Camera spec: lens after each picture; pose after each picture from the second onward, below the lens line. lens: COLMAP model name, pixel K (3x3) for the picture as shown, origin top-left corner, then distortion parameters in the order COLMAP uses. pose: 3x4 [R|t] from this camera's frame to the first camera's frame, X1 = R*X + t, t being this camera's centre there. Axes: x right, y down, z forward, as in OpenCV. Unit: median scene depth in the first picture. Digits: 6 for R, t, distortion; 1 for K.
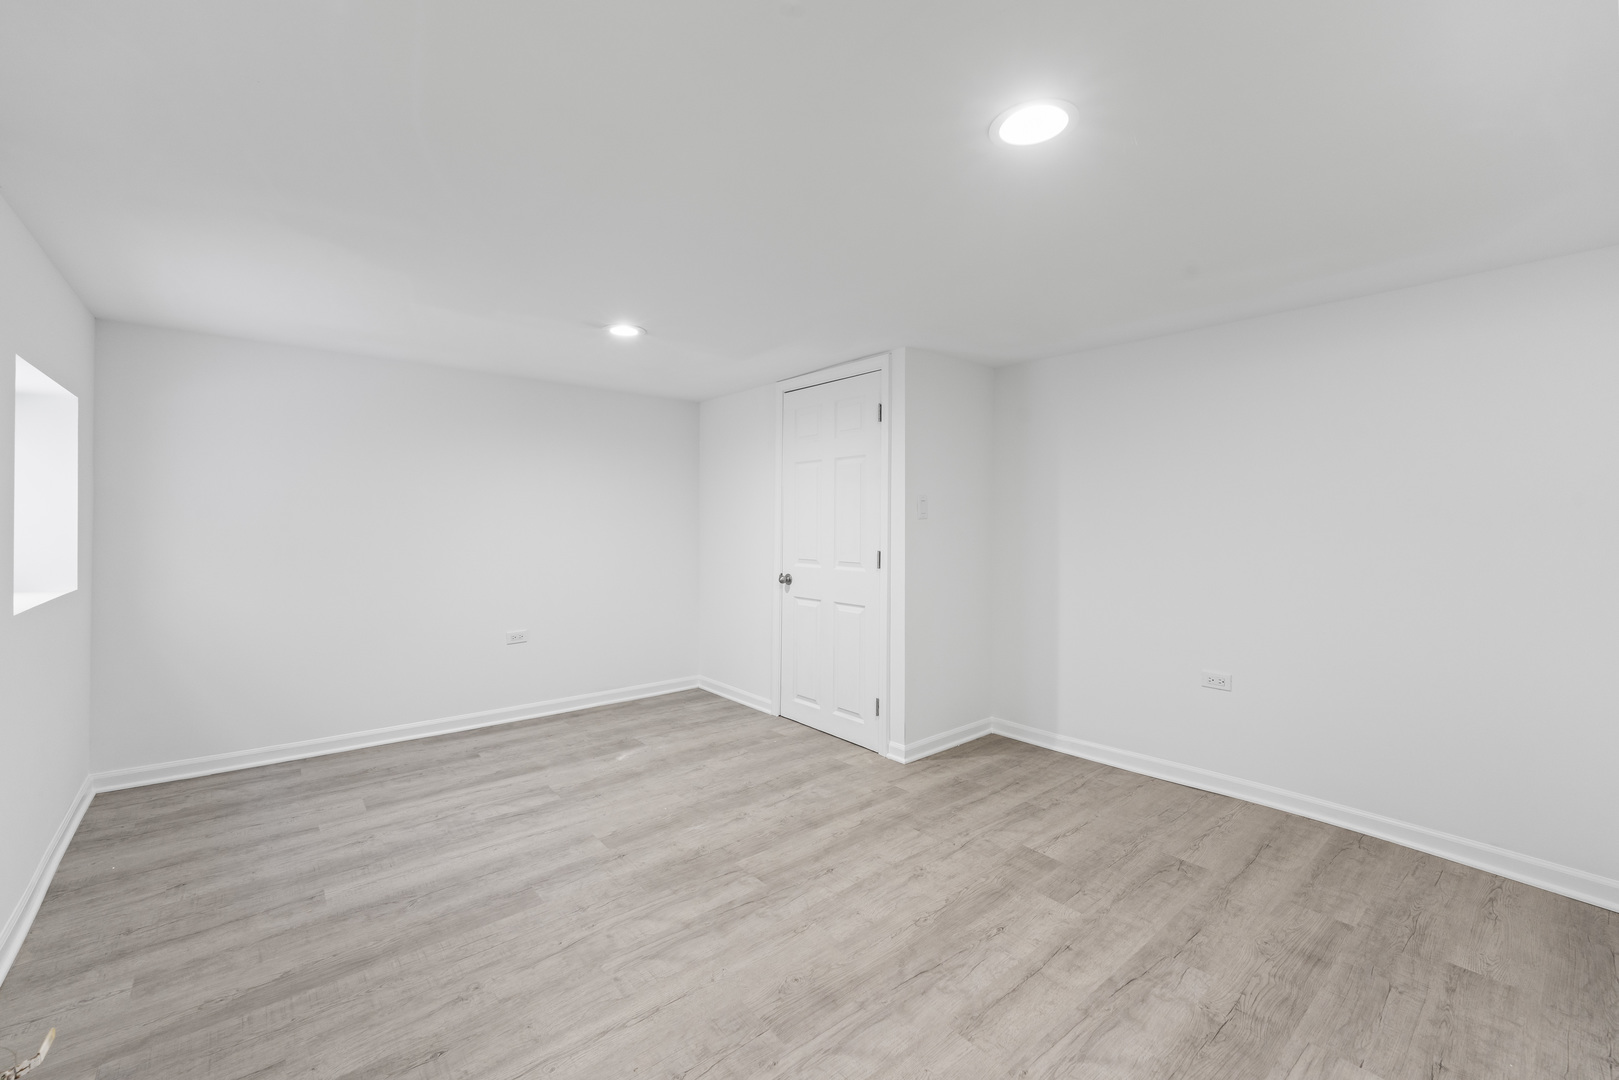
lens RADIAL K [[661.1, 0, 798.6], [0, 661.1, 531.8], [0, 0, 1]] dist [0.000486, -0.000844]
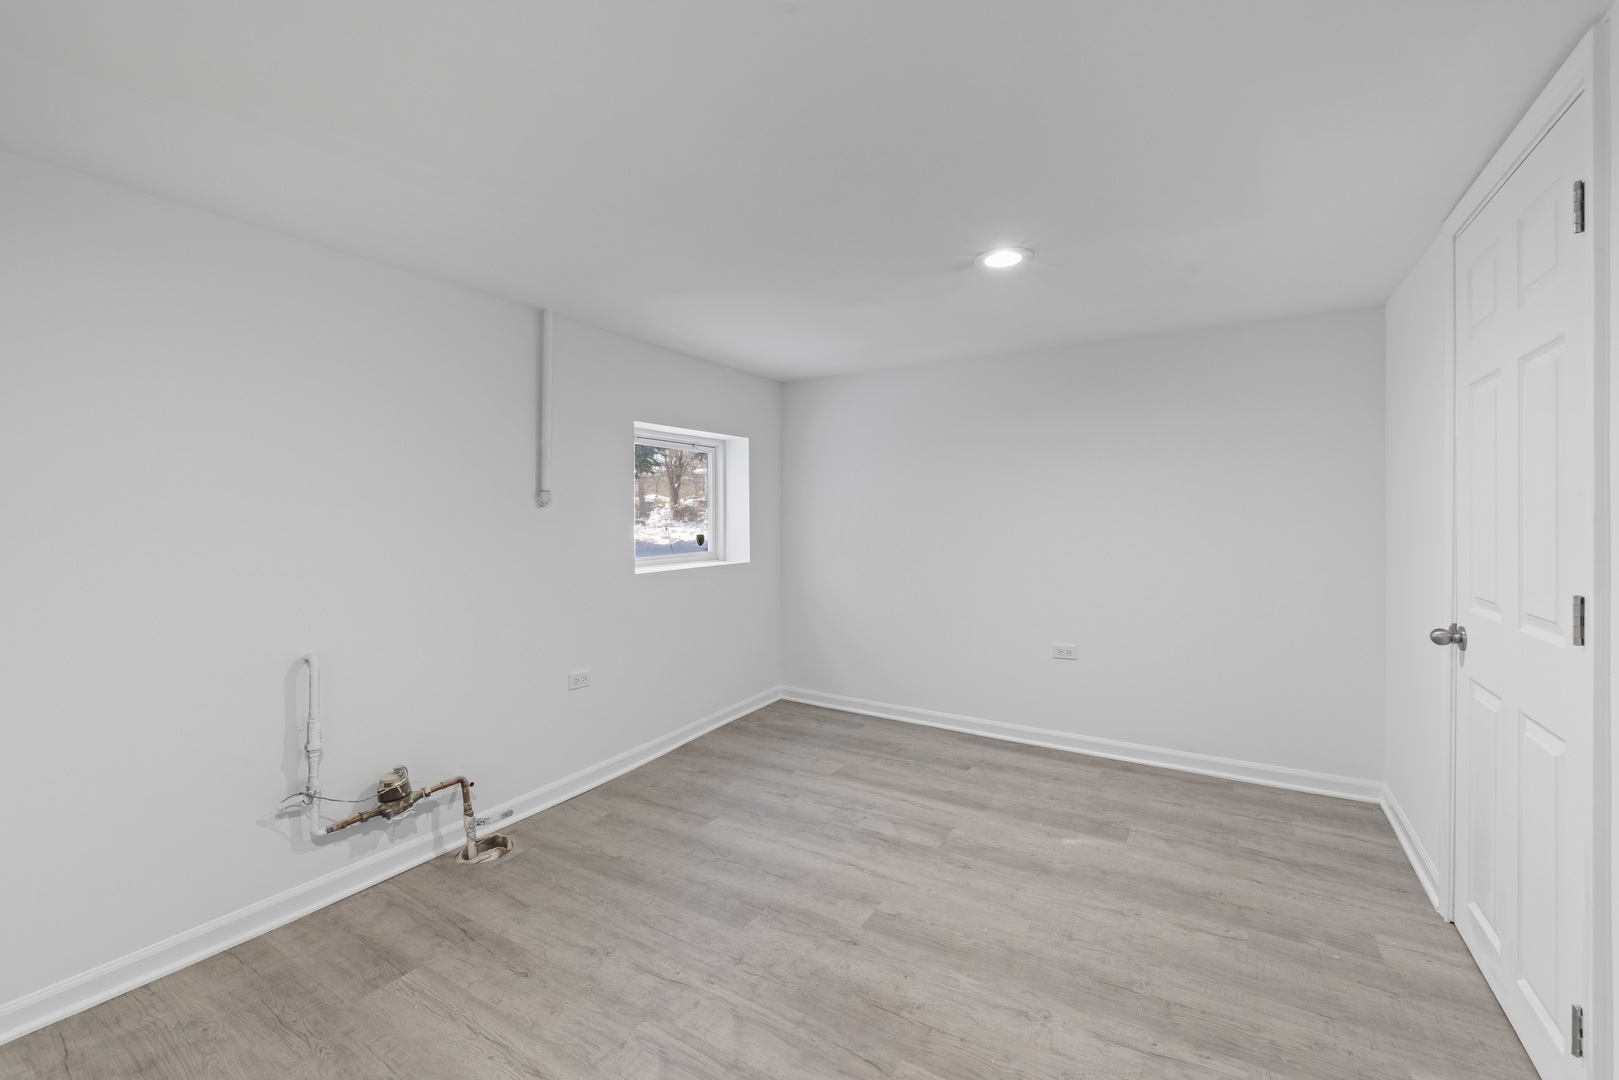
lens RADIAL K [[661.1, 0, 803.7], [0, 661.1, 517.2], [0, 0, 1]] dist [0.000486, -0.000844]
pose [[0.322069, -0.002024, -0.946714, 0.362937], [-0.008112, 0.999955, -0.004897, -0.008875], [0.946681, 0.009257, 0.322038, 0.544327]]
